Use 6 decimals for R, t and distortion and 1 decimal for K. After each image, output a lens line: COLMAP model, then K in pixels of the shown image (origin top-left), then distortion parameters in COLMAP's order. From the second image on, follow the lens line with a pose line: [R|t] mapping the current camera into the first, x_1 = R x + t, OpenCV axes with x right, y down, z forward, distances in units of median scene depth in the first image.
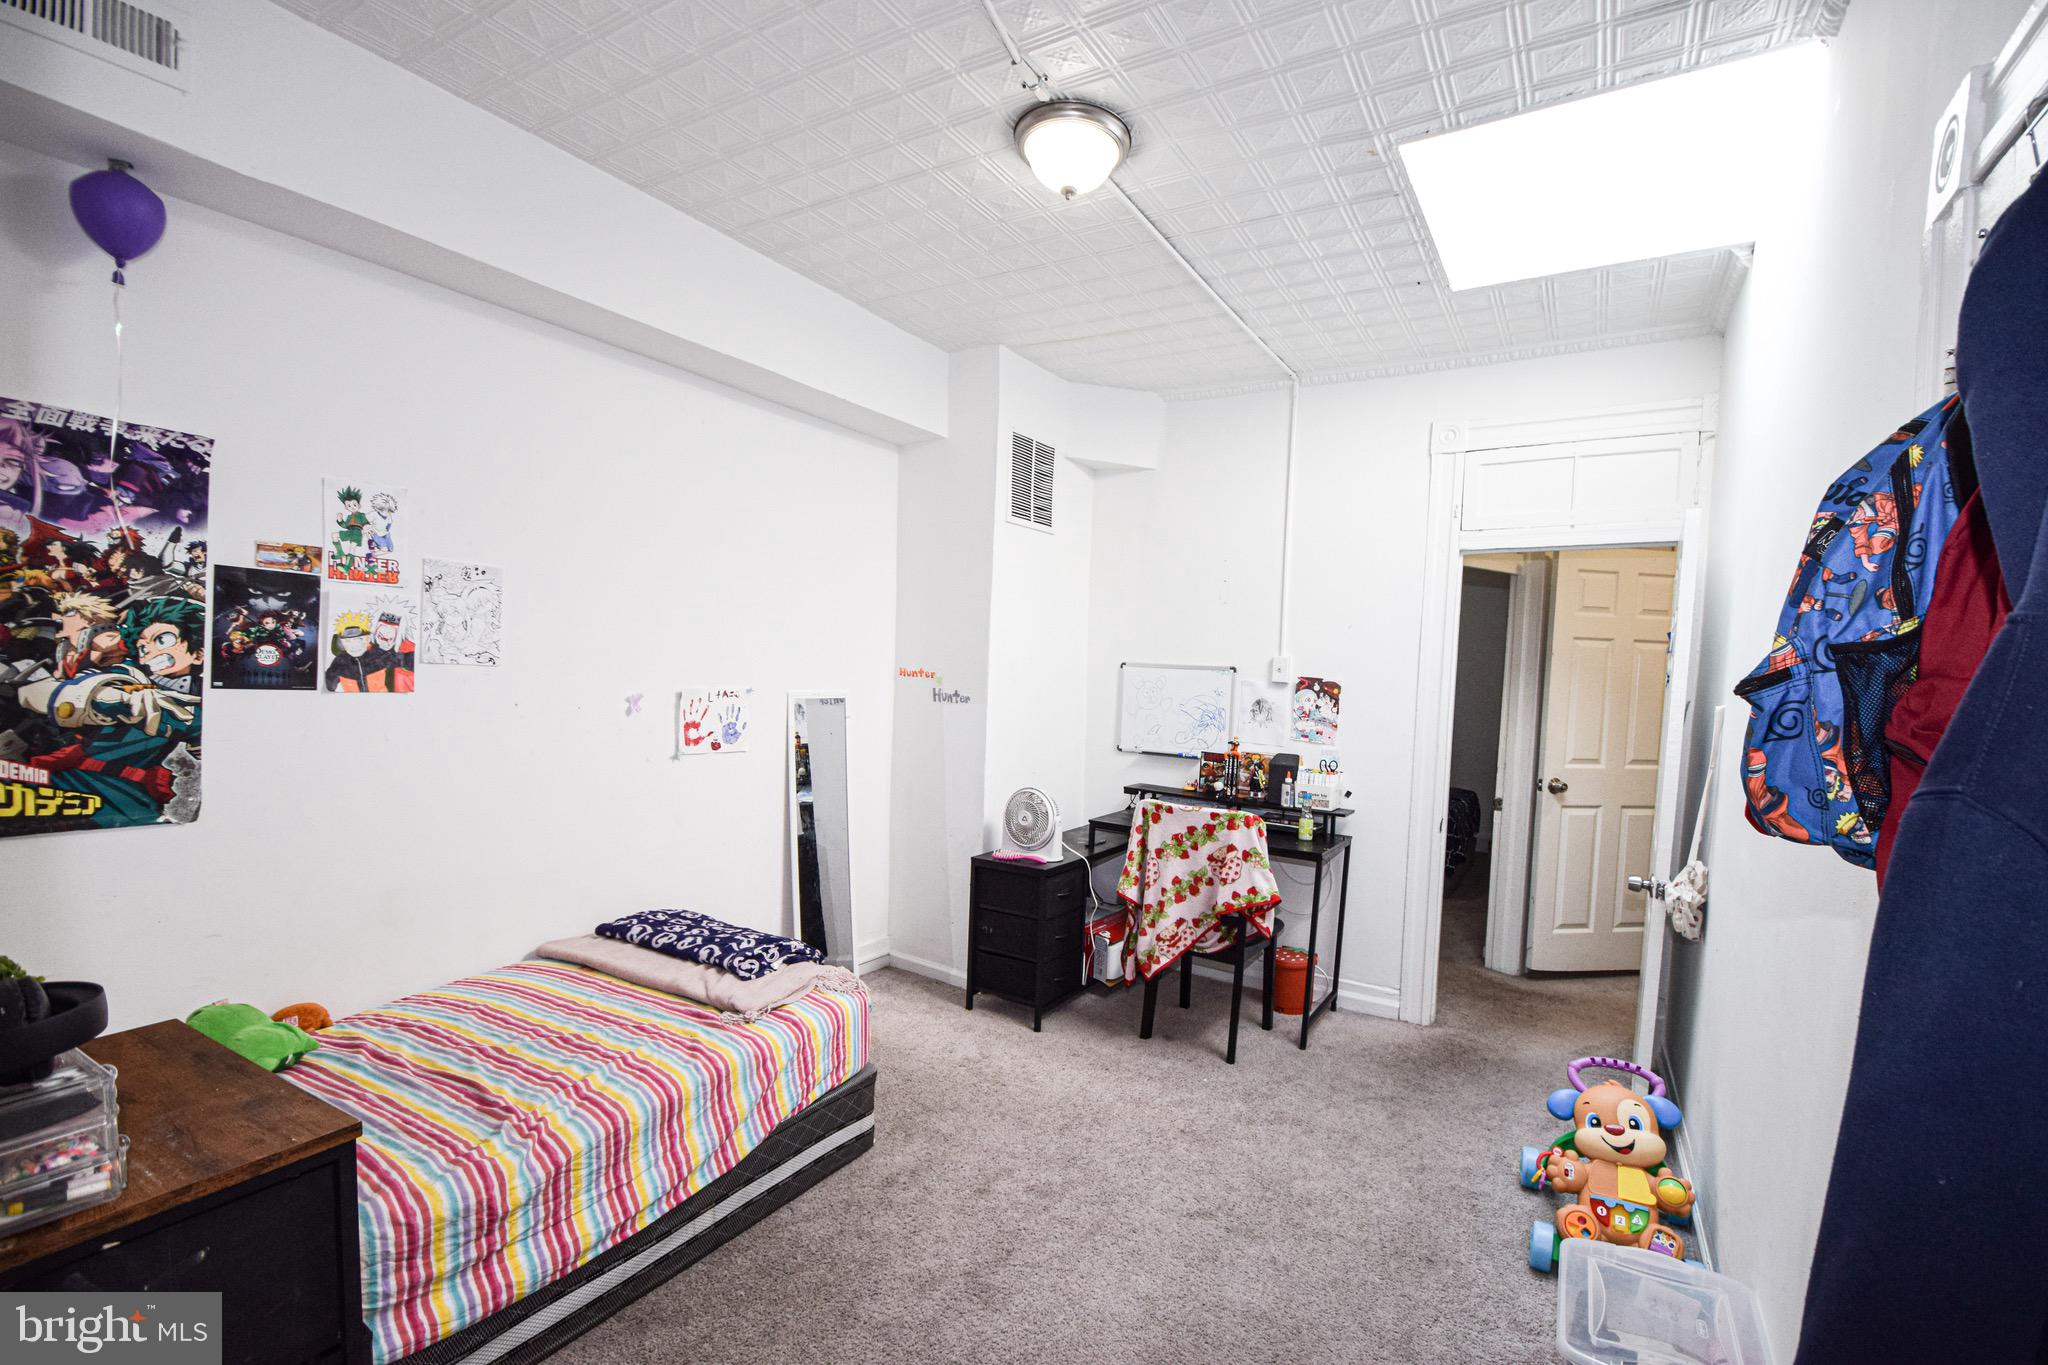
lens RADIAL K [[890.5, 0, 1059.2], [0, 890.5, 715.9], [0, 0, 1]] dist [0.002216, -0.016055]
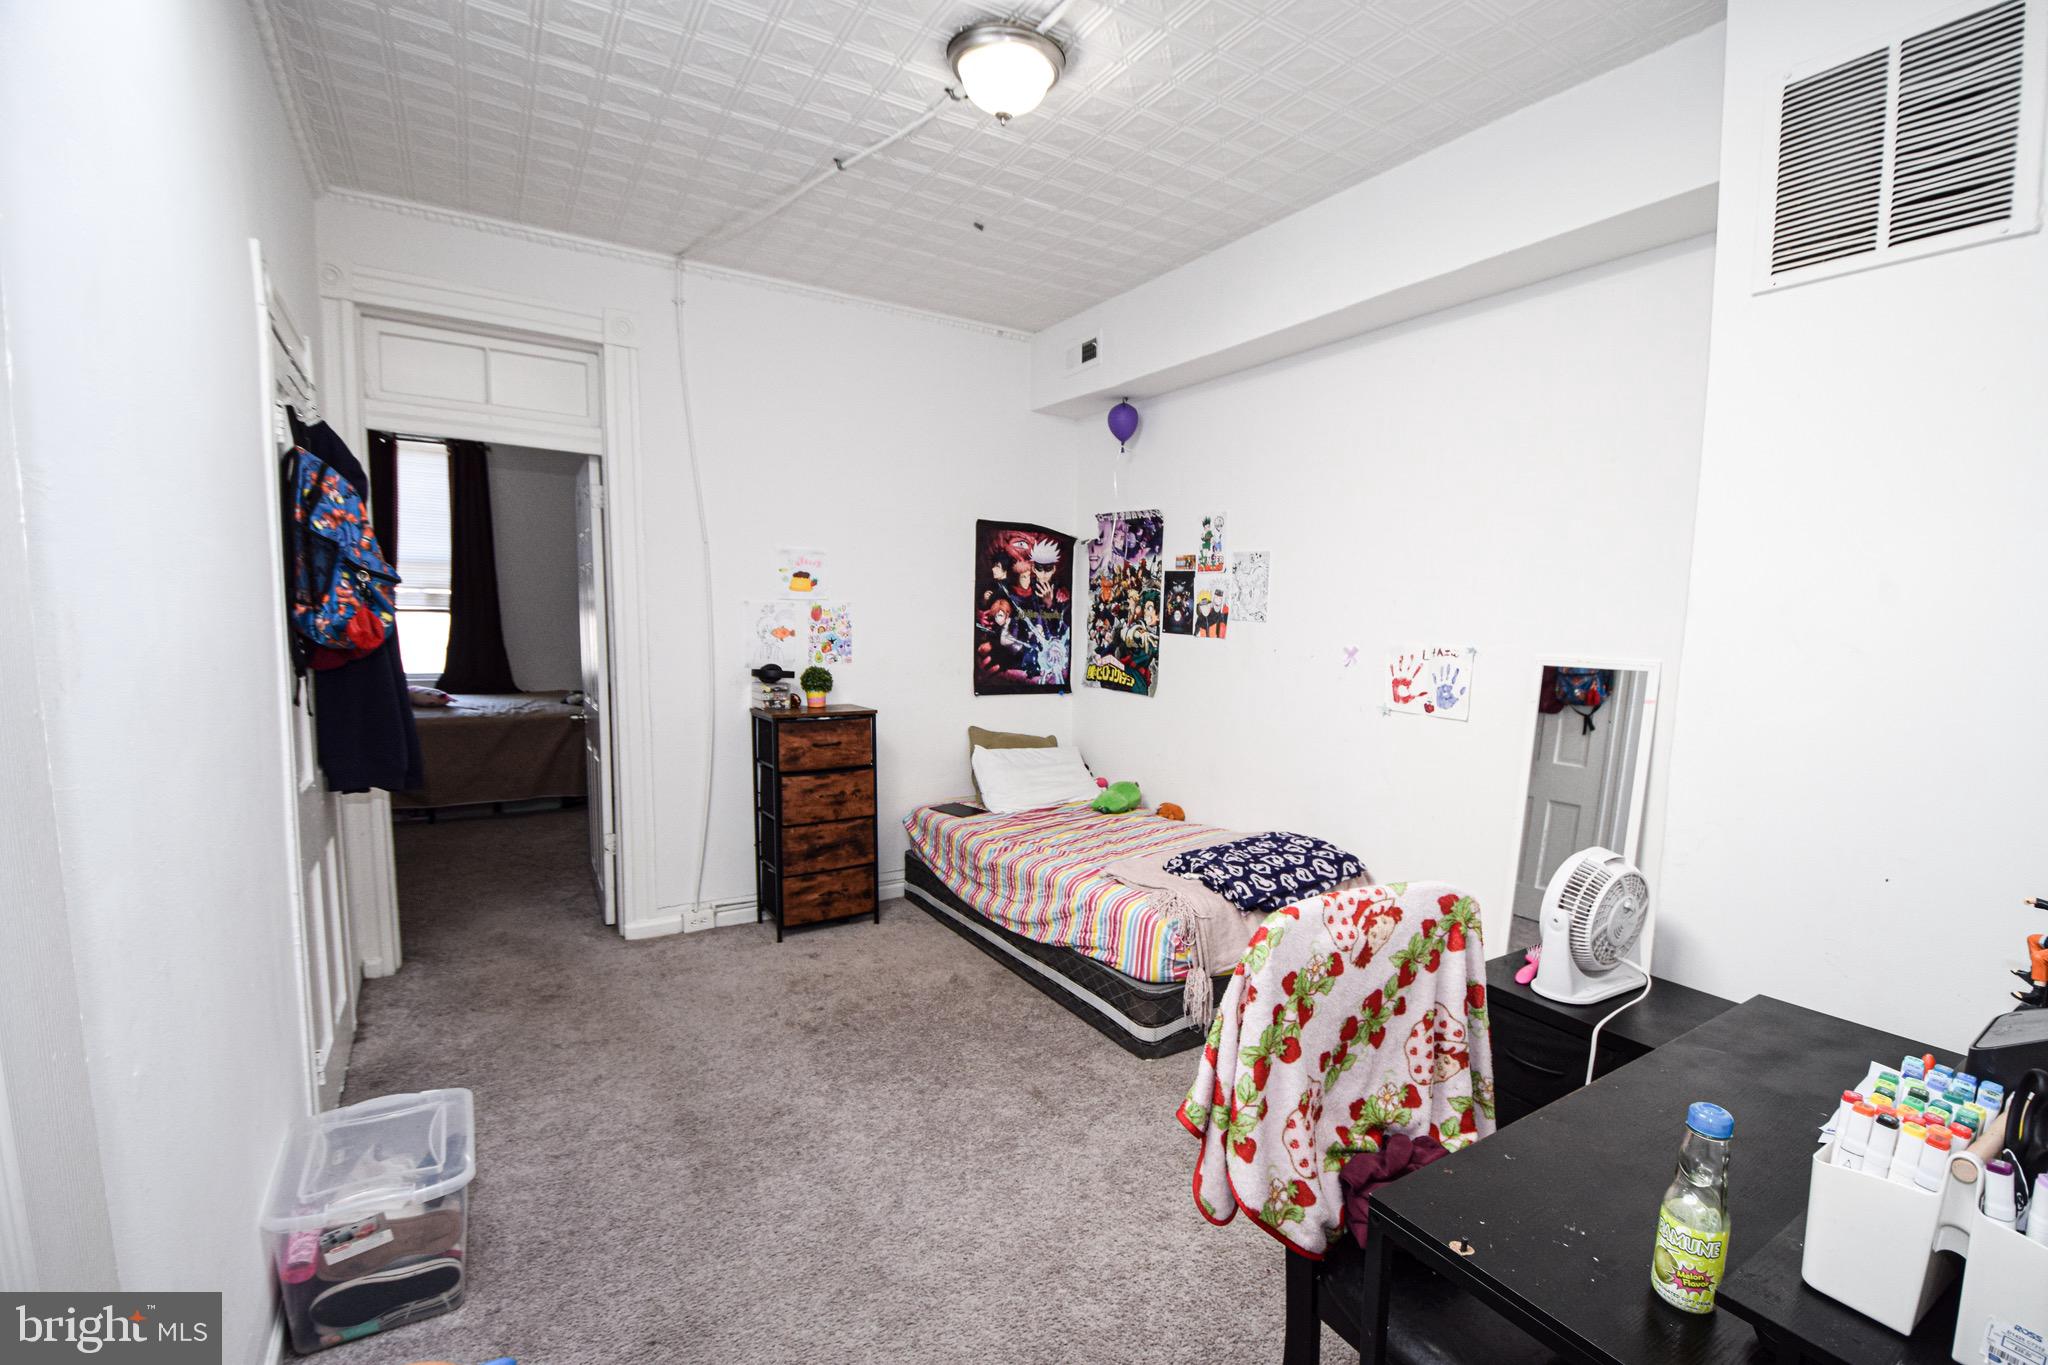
lens RADIAL K [[890.5, 0, 1059.2], [0, 890.5, 715.9], [0, 0, 1]] dist [0.002216, -0.016055]
pose [[-0.446511, 0.053046, -0.893204, 0.924134], [-0.088733, 0.990695, 0.103193, -0.029938], [0.890367, 0.125334, -0.437650, 1.604428]]
